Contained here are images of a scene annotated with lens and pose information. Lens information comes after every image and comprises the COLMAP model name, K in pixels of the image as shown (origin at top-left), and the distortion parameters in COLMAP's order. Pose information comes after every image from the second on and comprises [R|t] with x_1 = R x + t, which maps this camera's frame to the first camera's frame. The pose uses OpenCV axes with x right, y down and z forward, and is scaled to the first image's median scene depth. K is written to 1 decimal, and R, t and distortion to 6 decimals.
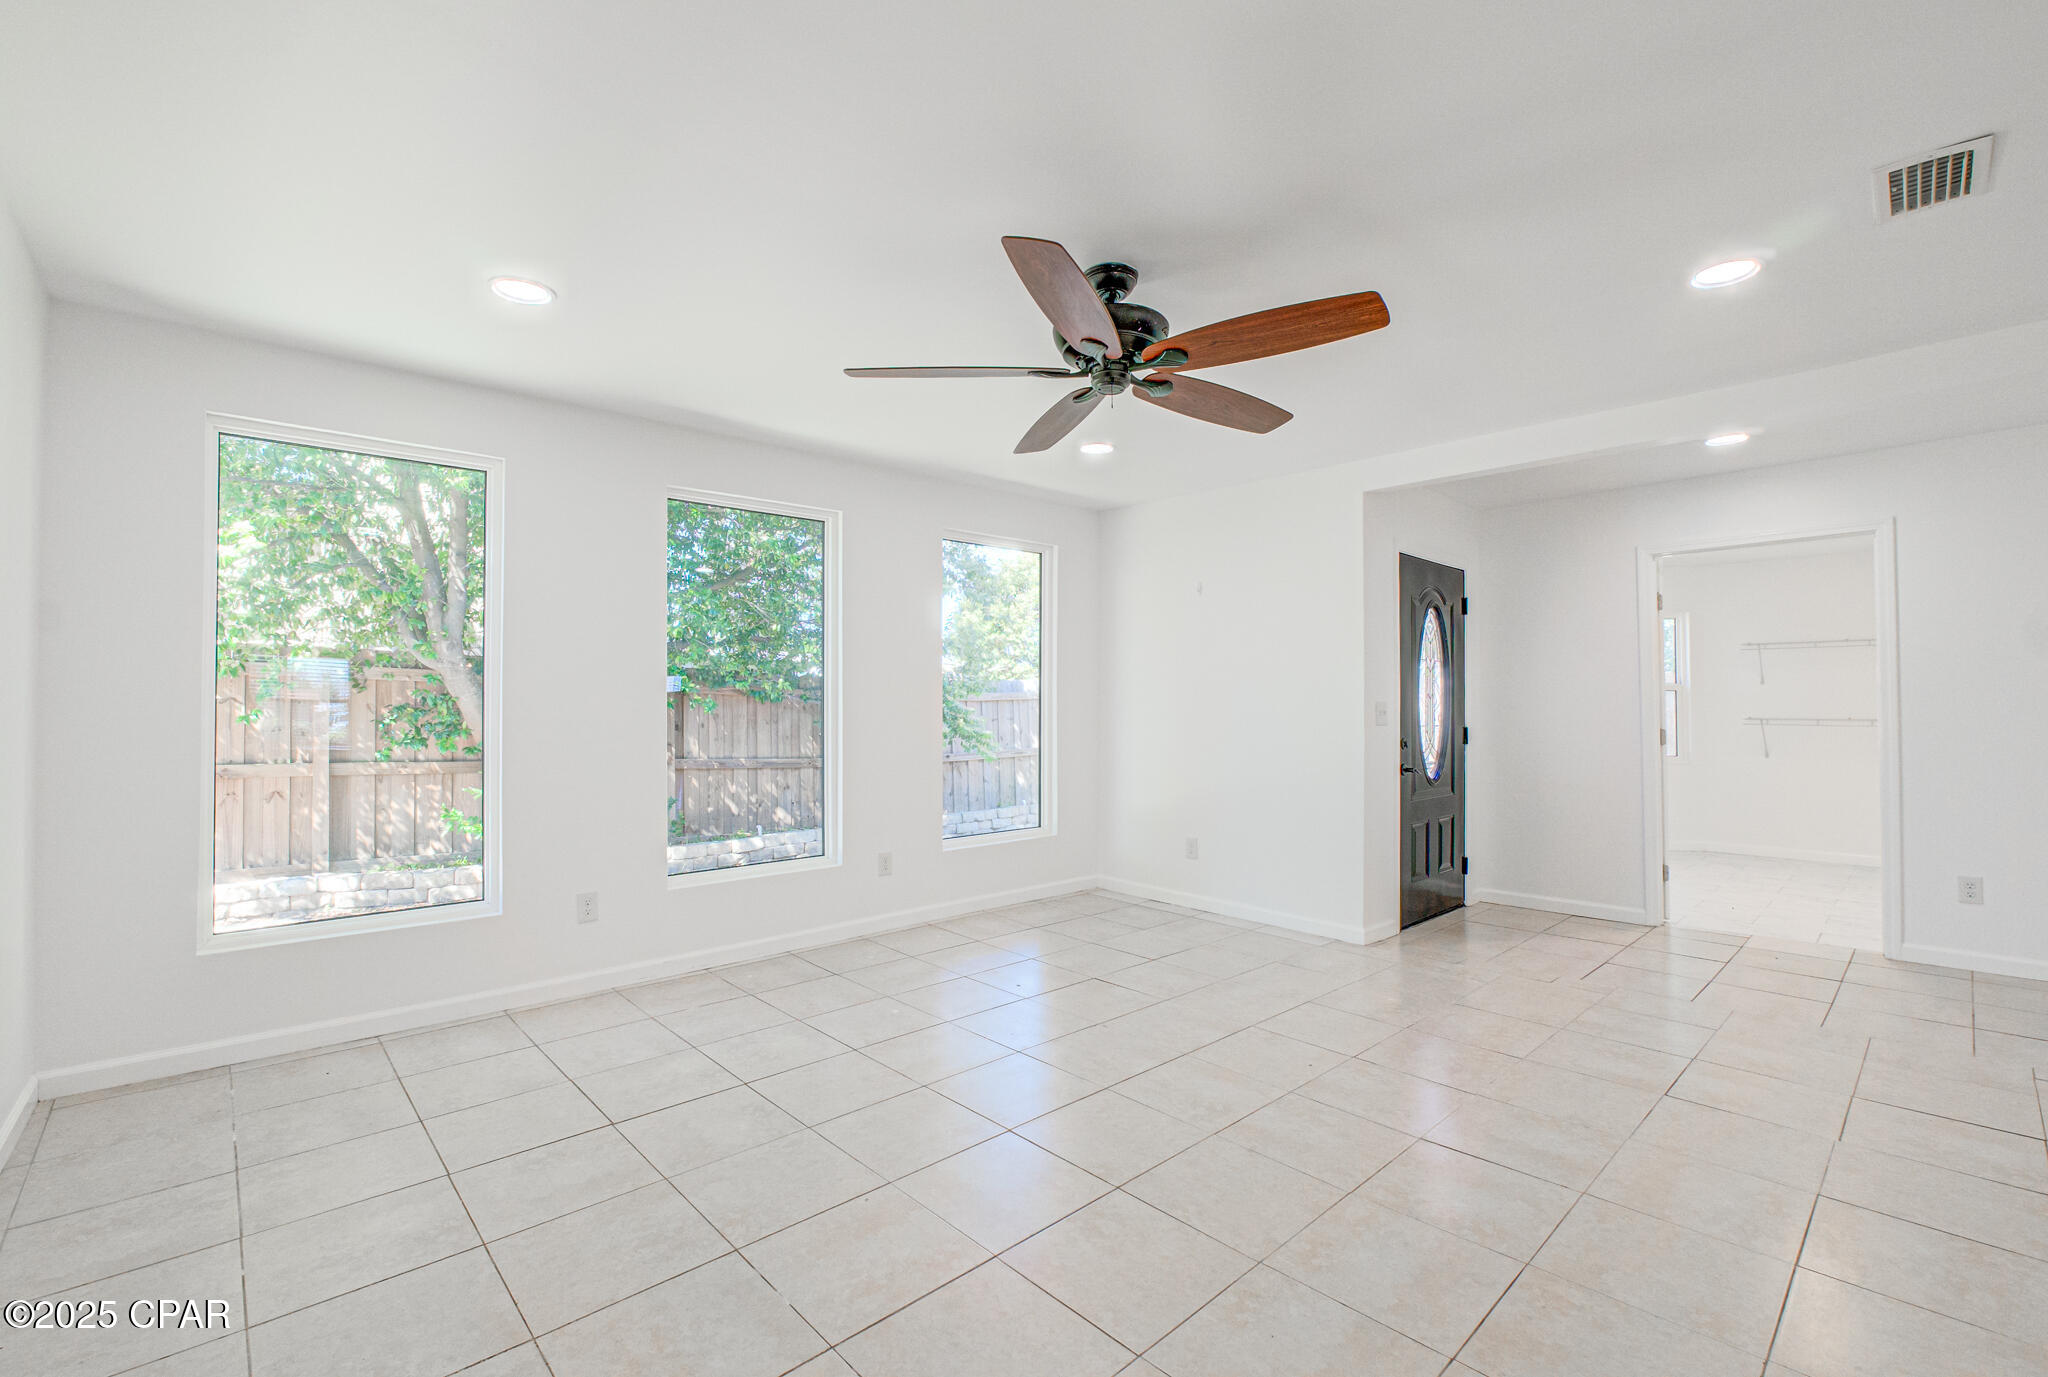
lens RADIAL K [[948.6, 0, 1024.0], [0, 948.6, 688.5], [0, 0, 1]] dist [0.000064, -0.000095]
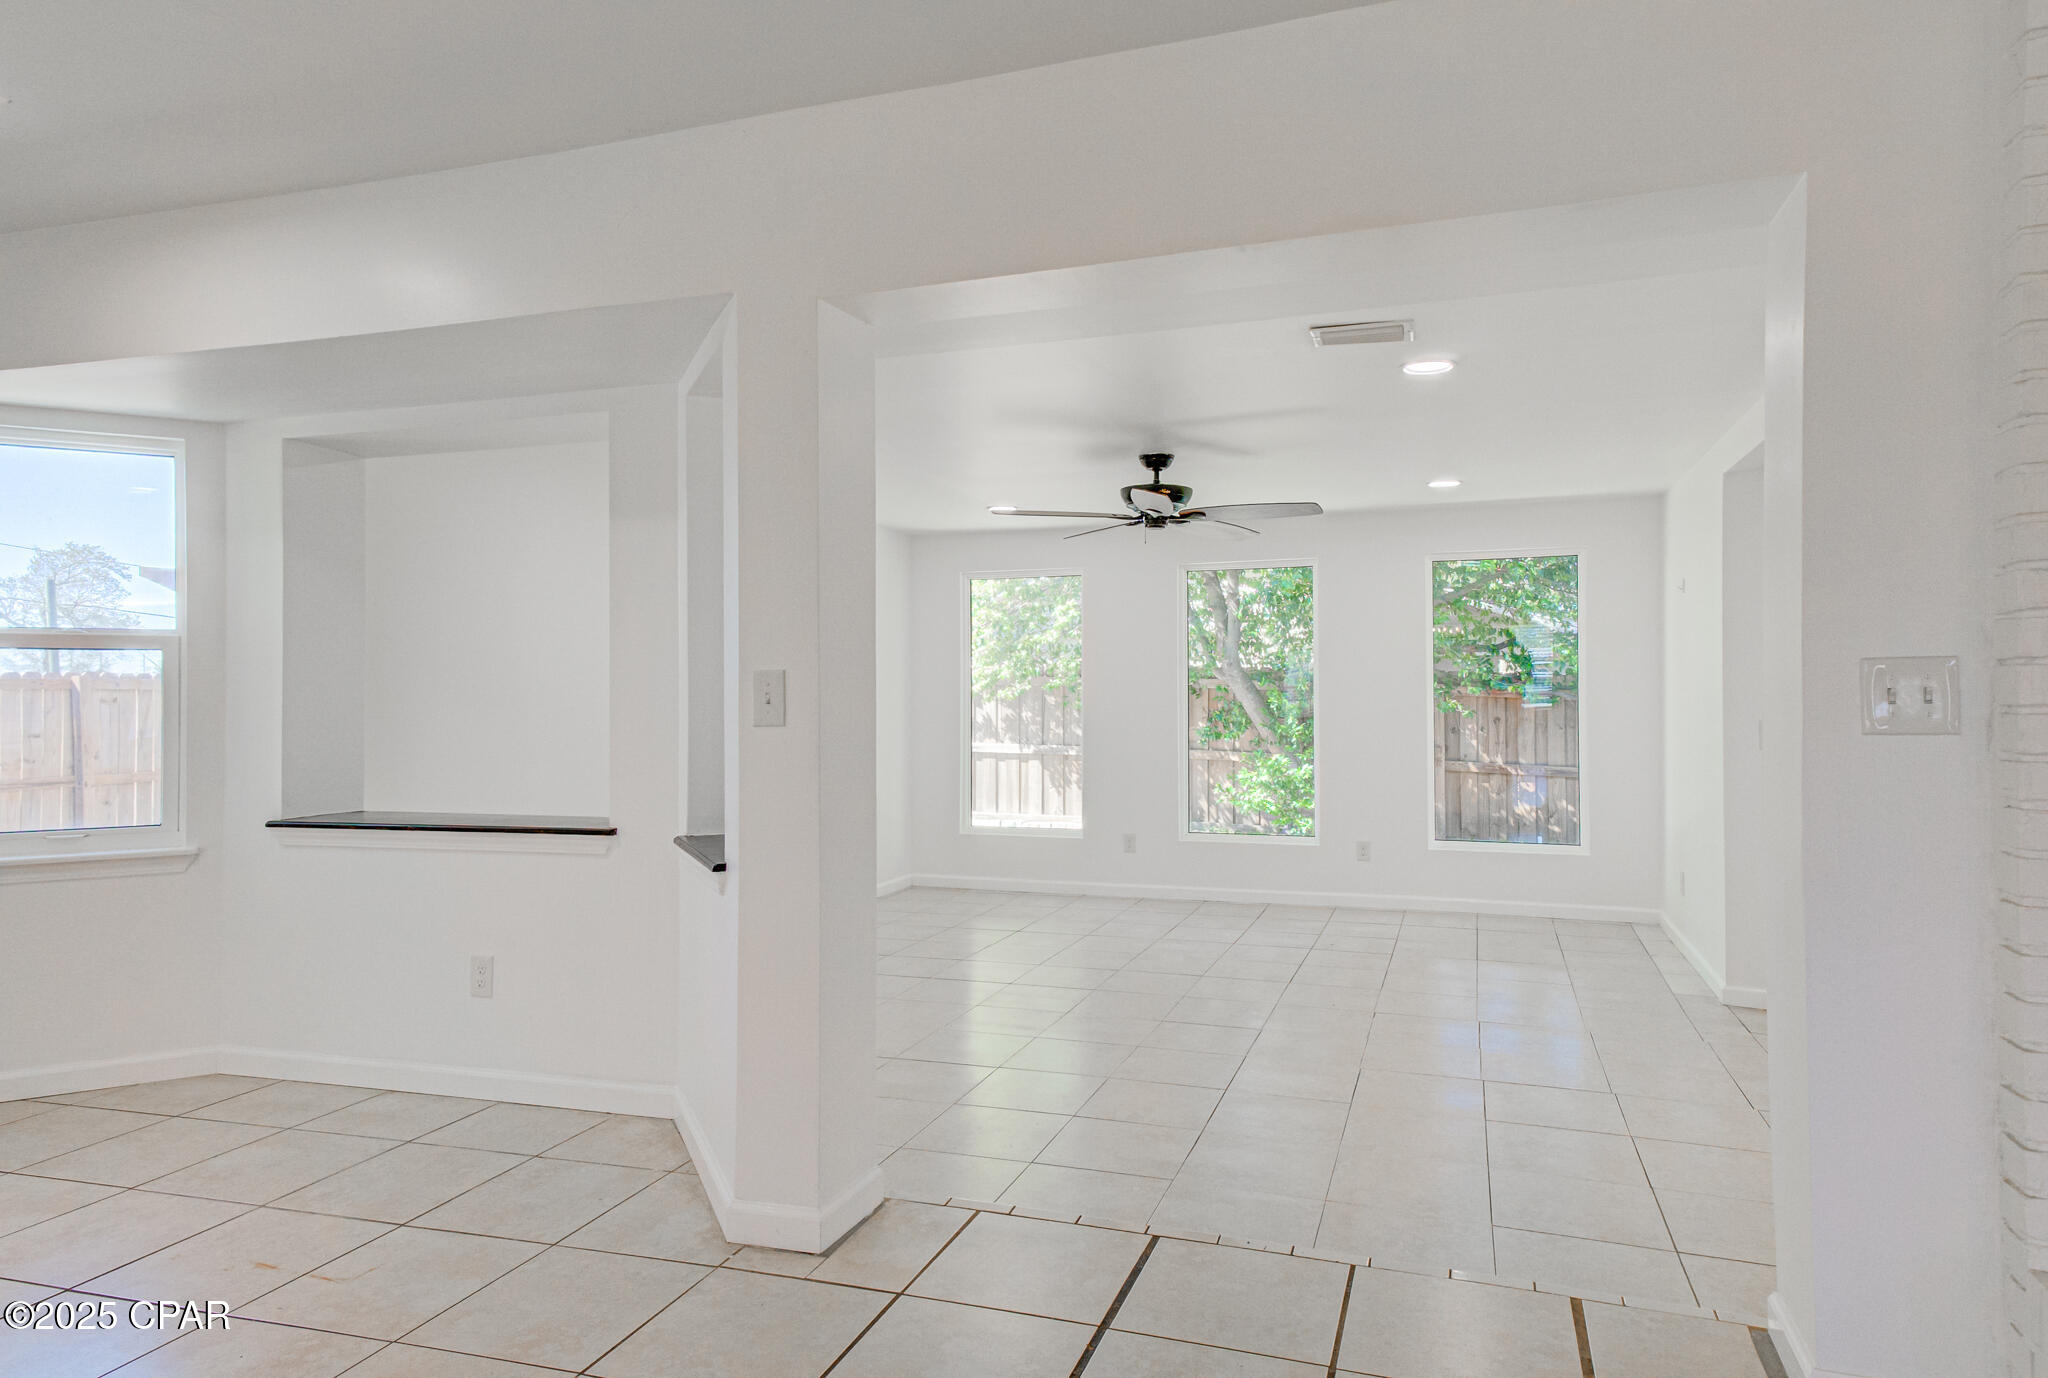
lens RADIAL K [[1217.3, 0, 1055.9], [0, 1217.3, 684.8], [0, 0, 1]] dist [0.020166, -0.000268]
pose [[0.487512, -0.007065, -0.873087, 0.590209], [0.011618, 0.999931, -0.001604, -0.012064], [0.873039, -0.009362, 0.487561, -0.036202]]
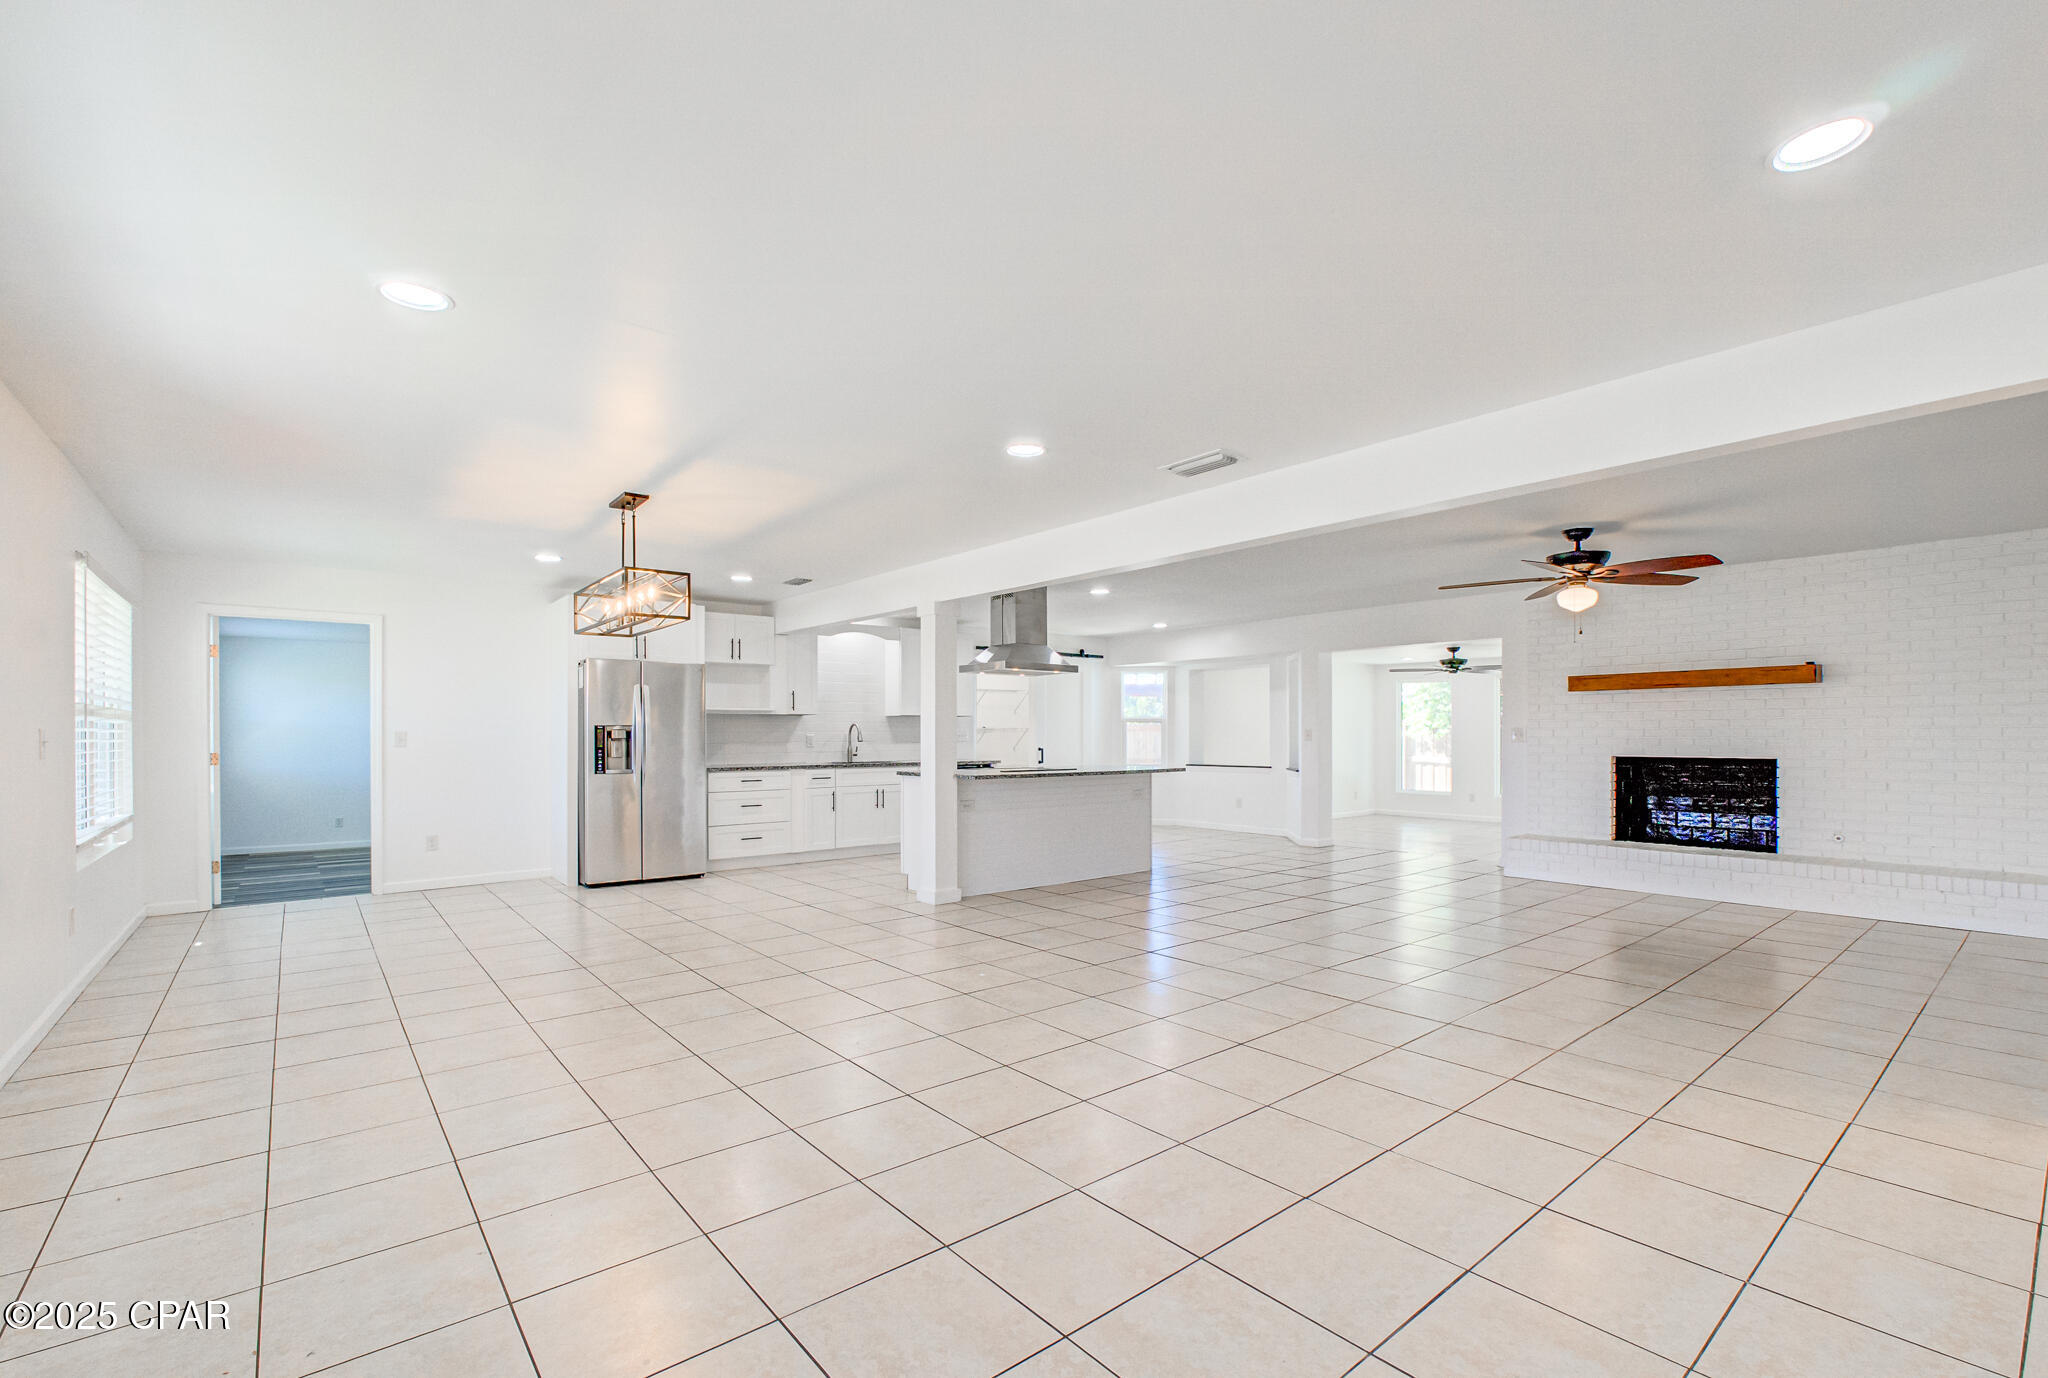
lens RADIAL K [[895.8, 0, 1035.4], [0, 895.8, 739.4], [0, 0, 1]] dist [-0.018152, -0.000265]
pose [[-0.038501, 0.009794, -0.999211, 1.334663], [0.010263, 0.999903, 0.009406, -0.017266], [0.999206, -0.009893, -0.038598, -0.225143]]
